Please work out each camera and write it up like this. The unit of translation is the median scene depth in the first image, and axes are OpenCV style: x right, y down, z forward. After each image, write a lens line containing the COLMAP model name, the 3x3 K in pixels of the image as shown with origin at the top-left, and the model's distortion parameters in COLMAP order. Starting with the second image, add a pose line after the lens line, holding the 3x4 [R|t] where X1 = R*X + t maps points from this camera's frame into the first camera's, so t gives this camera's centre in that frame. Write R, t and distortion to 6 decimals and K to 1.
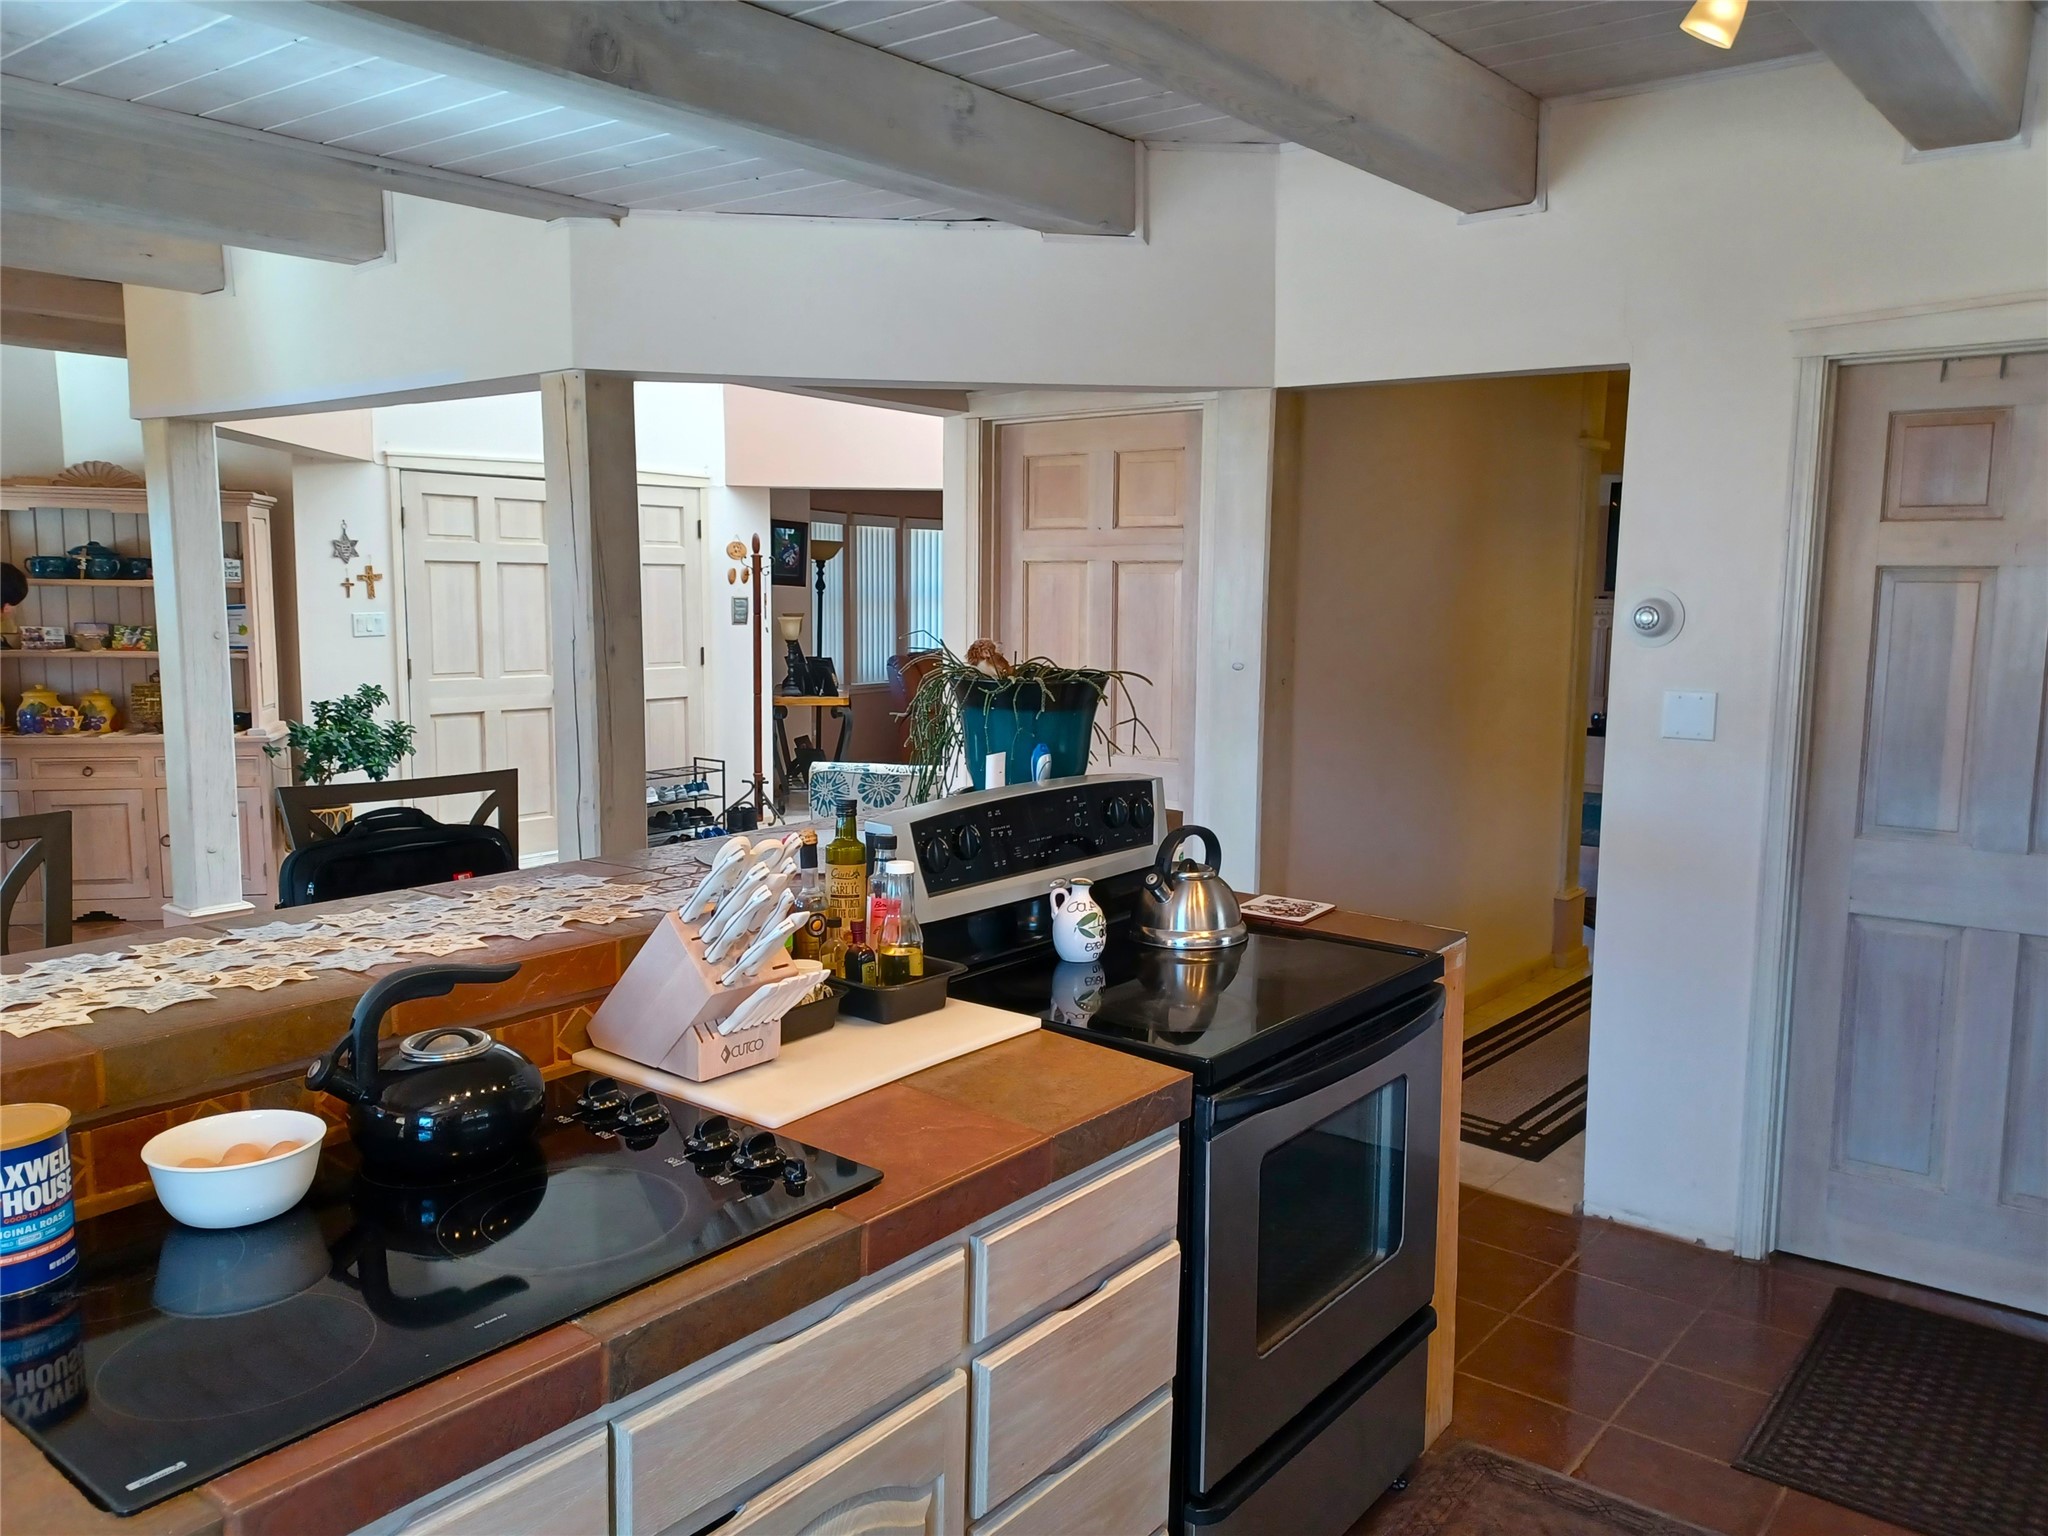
lens RADIAL K [[1580.6, 0, 1019.3], [0, 1580.6, 780.2], [0, 0, 1]] dist [0.050516, 0.001923]
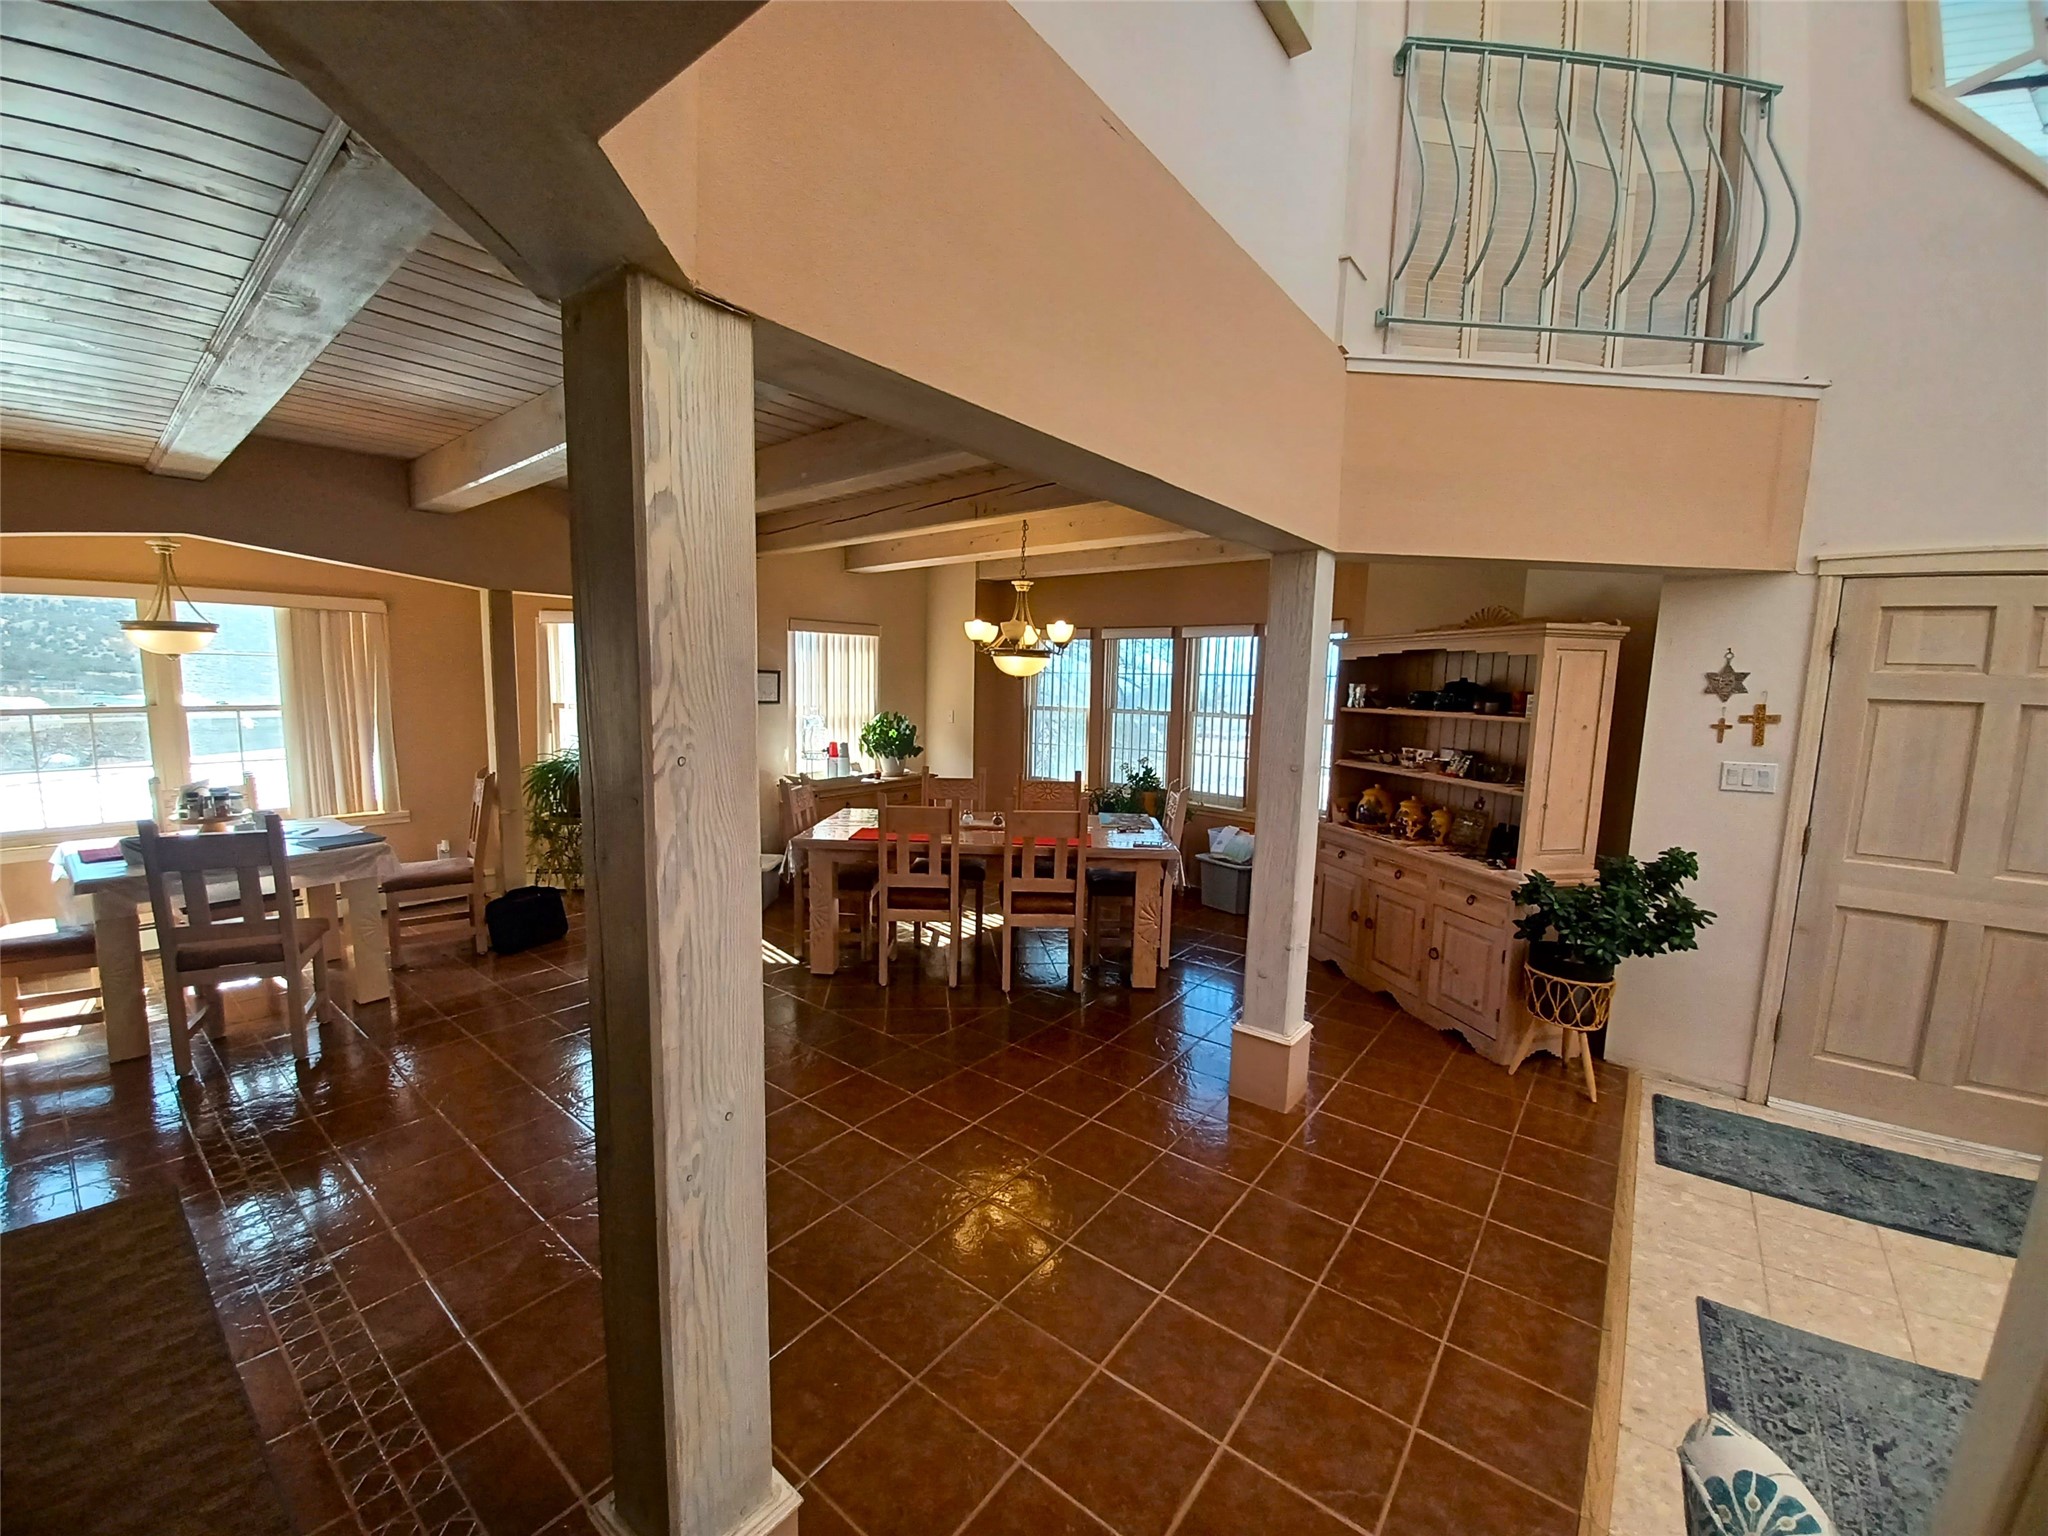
lens RADIAL K [[823.7, 0, 988.4], [0, 823.7, 769.1], [0, 0, 1]] dist [0.000153, -0.002699]
pose [[0.000506, 0.106473, -0.994315, 0.002219], [-0.148144, 0.983352, 0.105224, -0.090442], [0.988966, 0.147248, 0.016271, 0.627971]]
